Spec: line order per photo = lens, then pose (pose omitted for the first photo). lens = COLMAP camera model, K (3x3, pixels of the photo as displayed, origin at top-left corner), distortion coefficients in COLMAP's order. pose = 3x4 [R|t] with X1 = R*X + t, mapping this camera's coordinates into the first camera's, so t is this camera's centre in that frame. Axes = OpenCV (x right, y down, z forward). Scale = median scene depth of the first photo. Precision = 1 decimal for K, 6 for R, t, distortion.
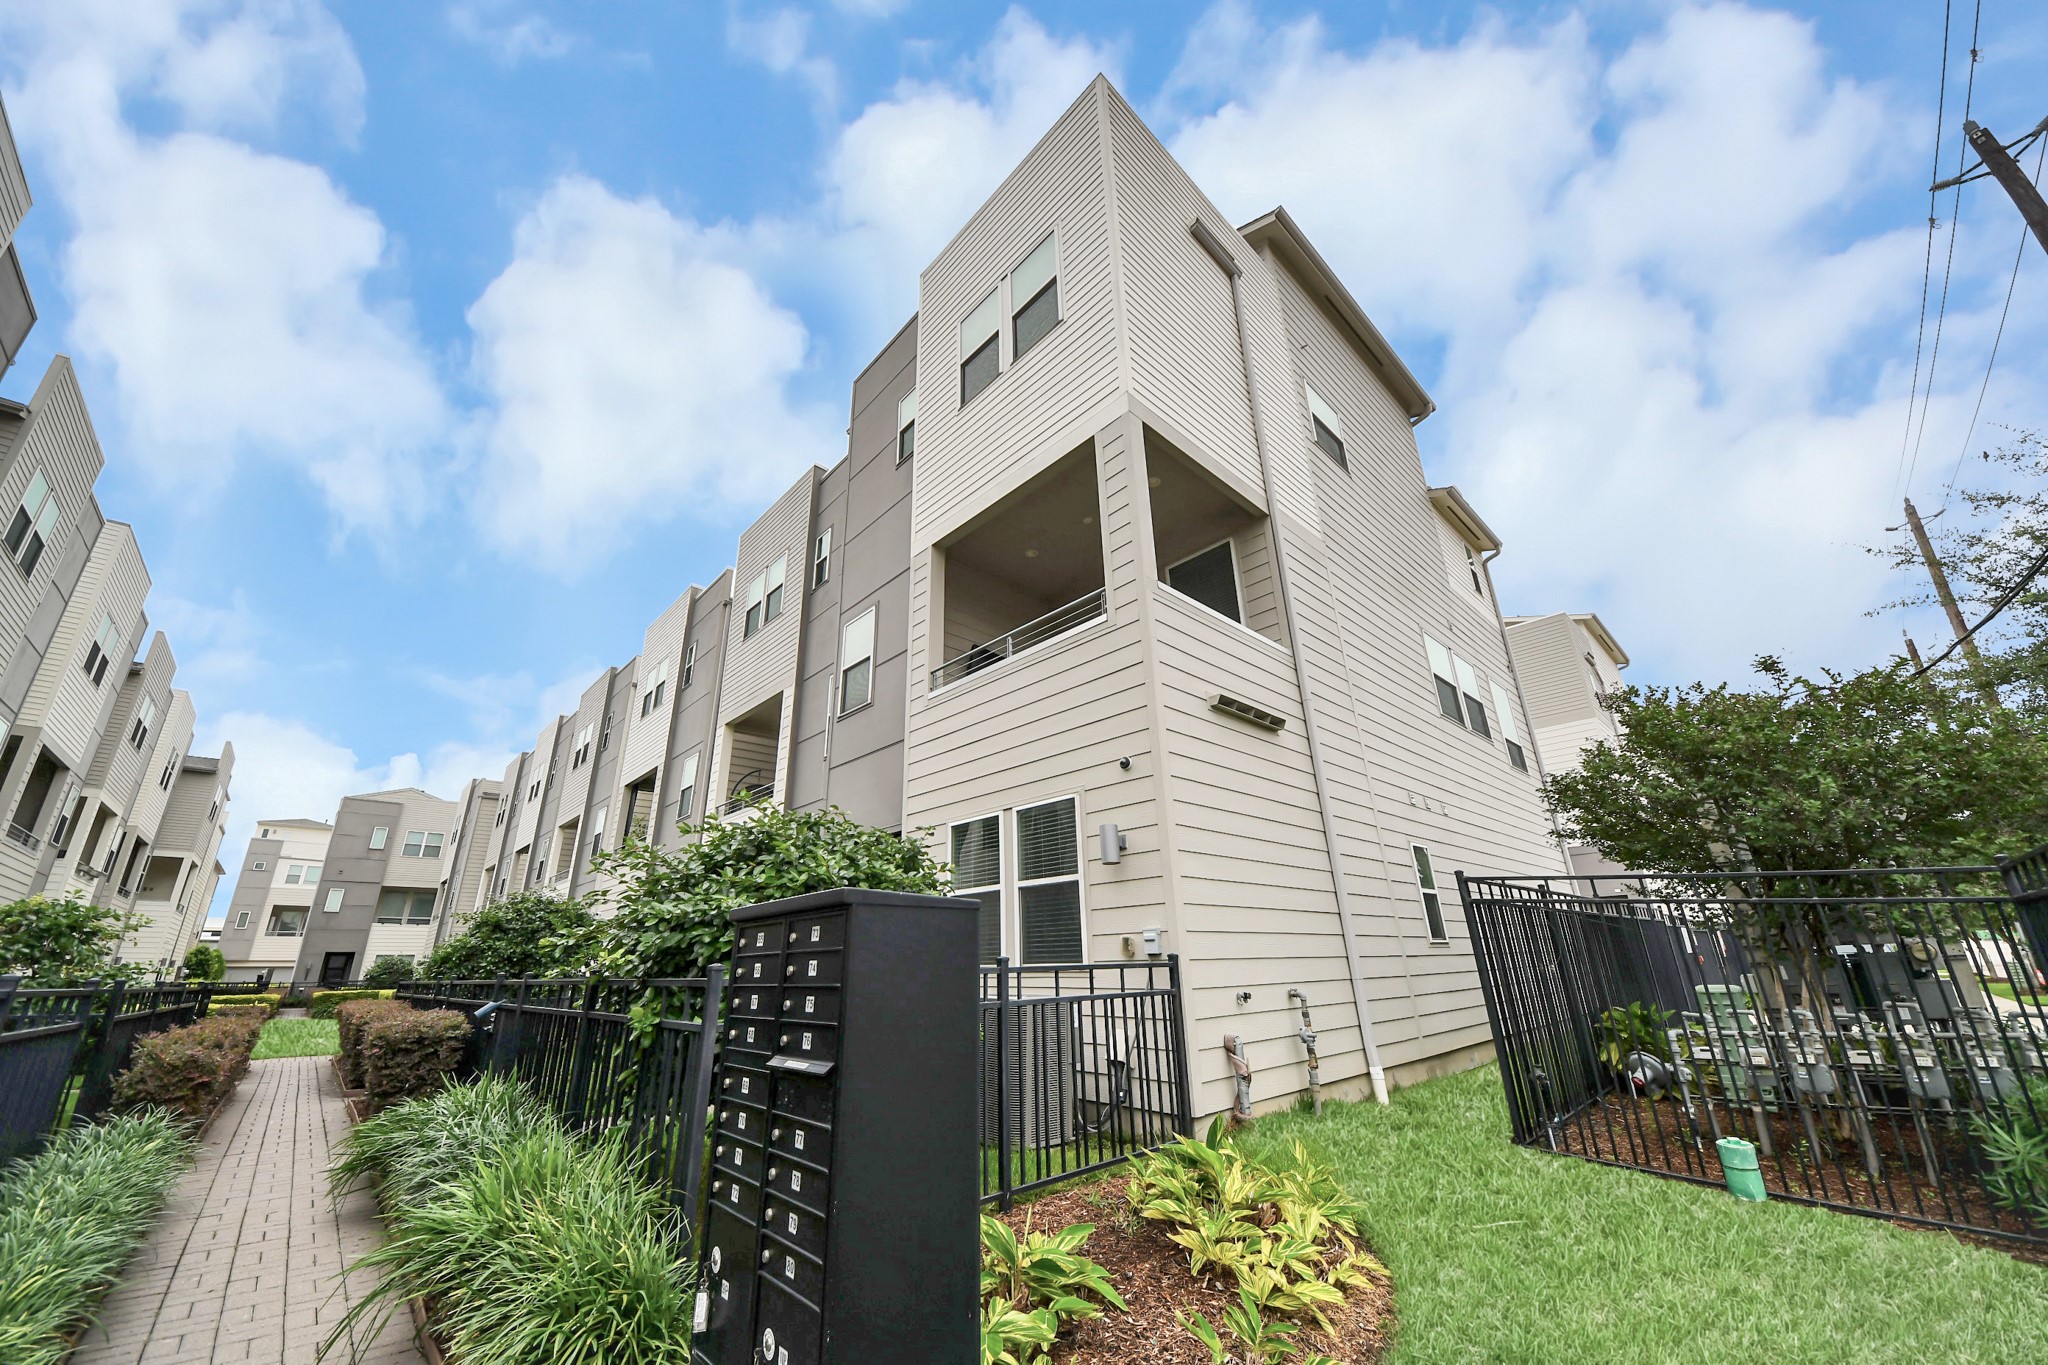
lens RADIAL K [[737.7, 0, 1023.6], [0, 737.7, 688.8], [0, 0, 1]] dist [0.034535, -0.023770]
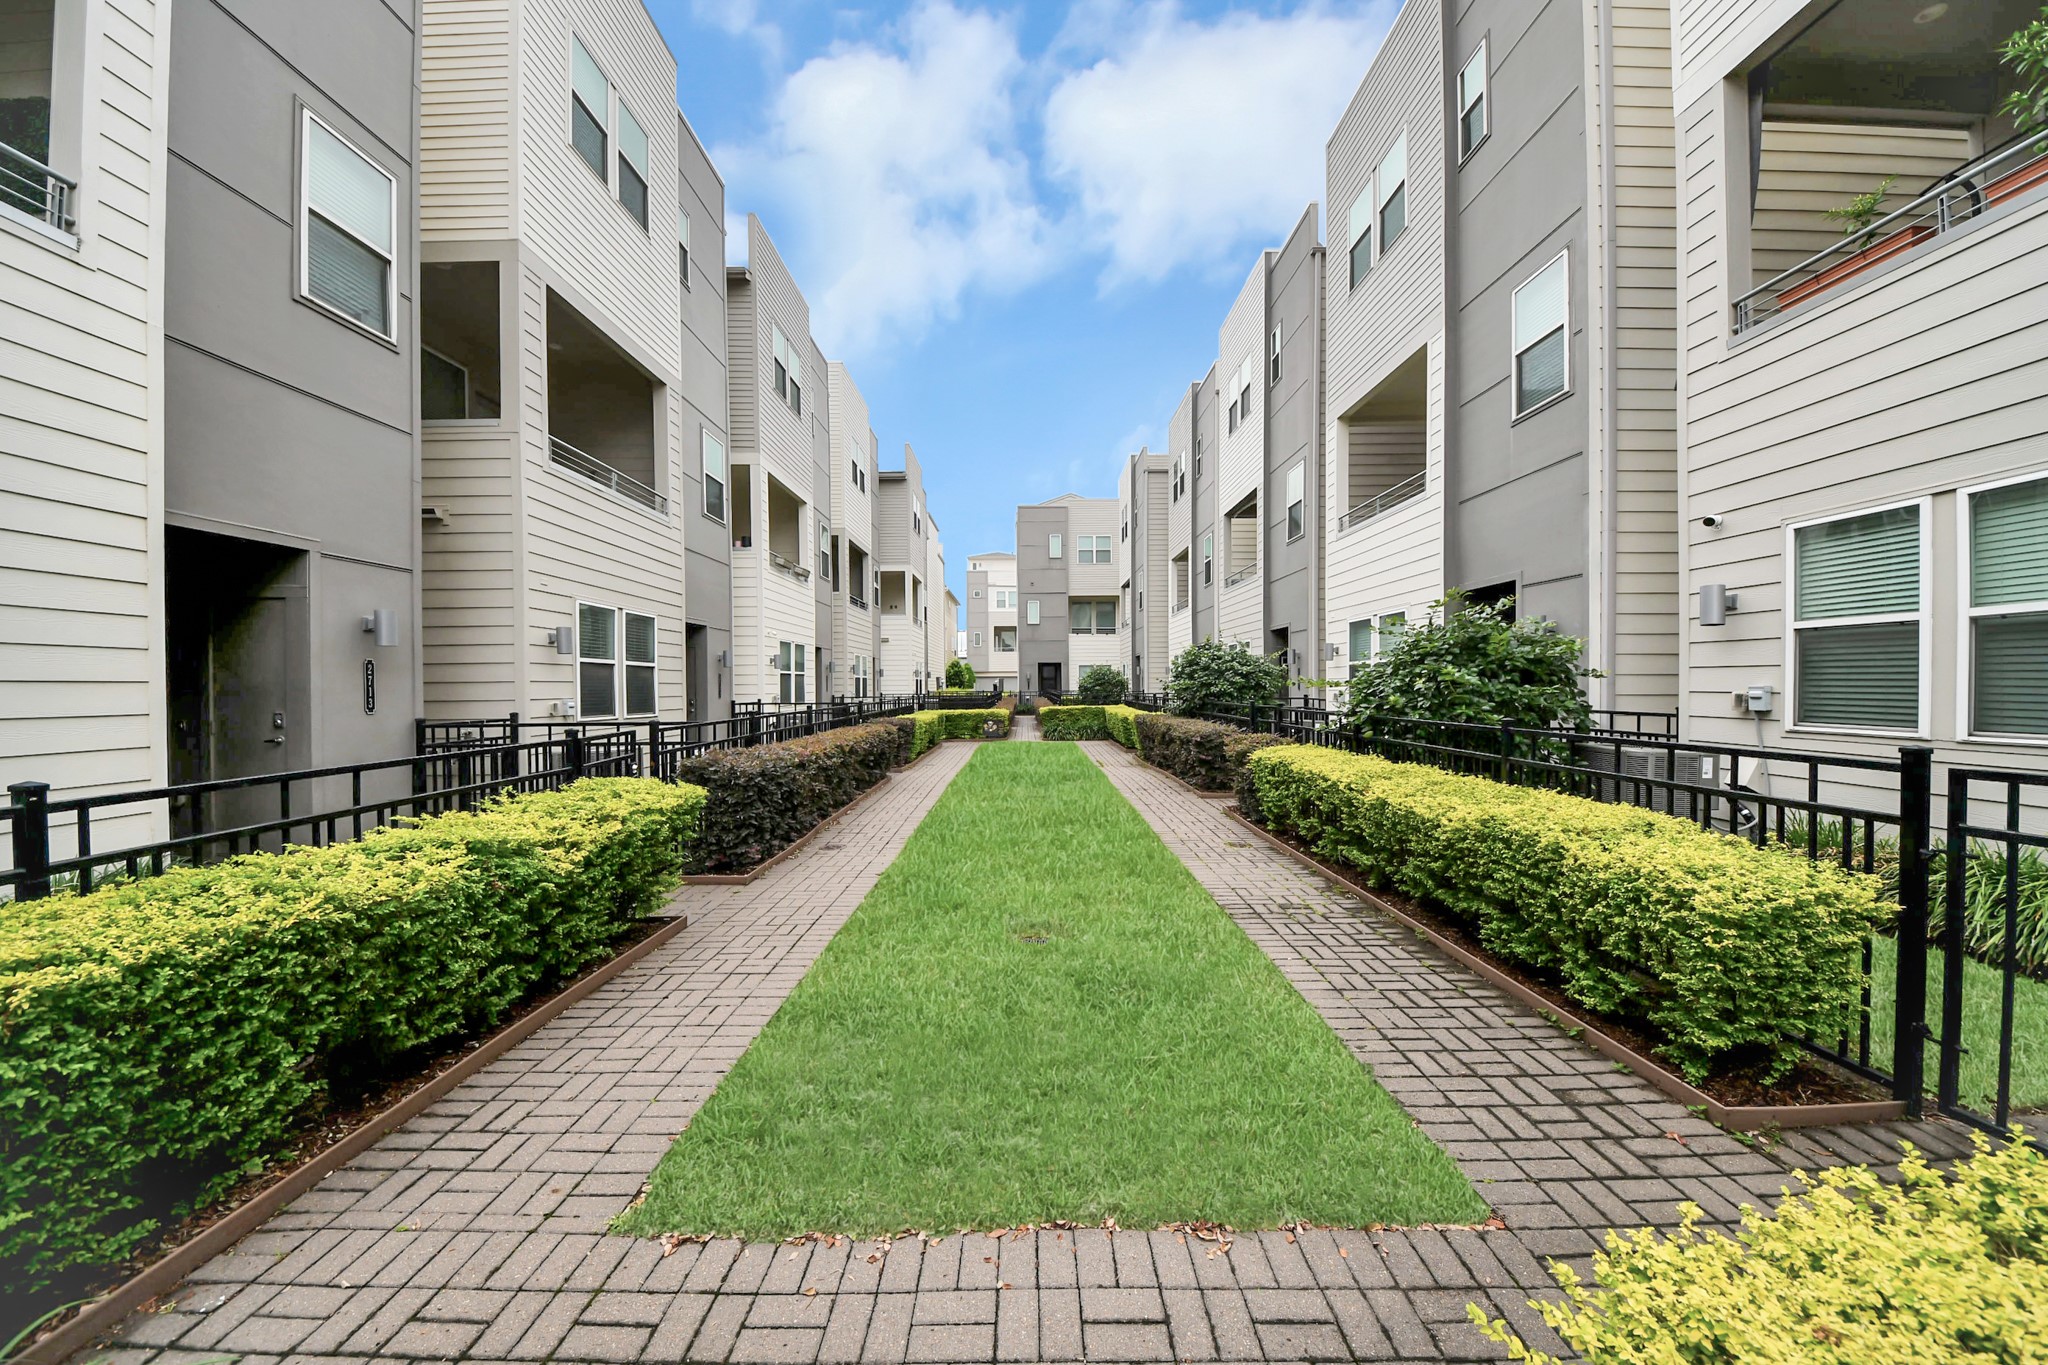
lens RADIAL K [[737.7, 0, 1023.6], [0, 737.7, 688.8], [0, 0, 1]] dist [0.034535, -0.023770]
pose [[0.738705, 0.022837, -0.673642, -0.259303], [0.219024, 0.937056, 0.271945, 0.103352], [0.637451, -0.348431, 0.687206, 0.271296]]
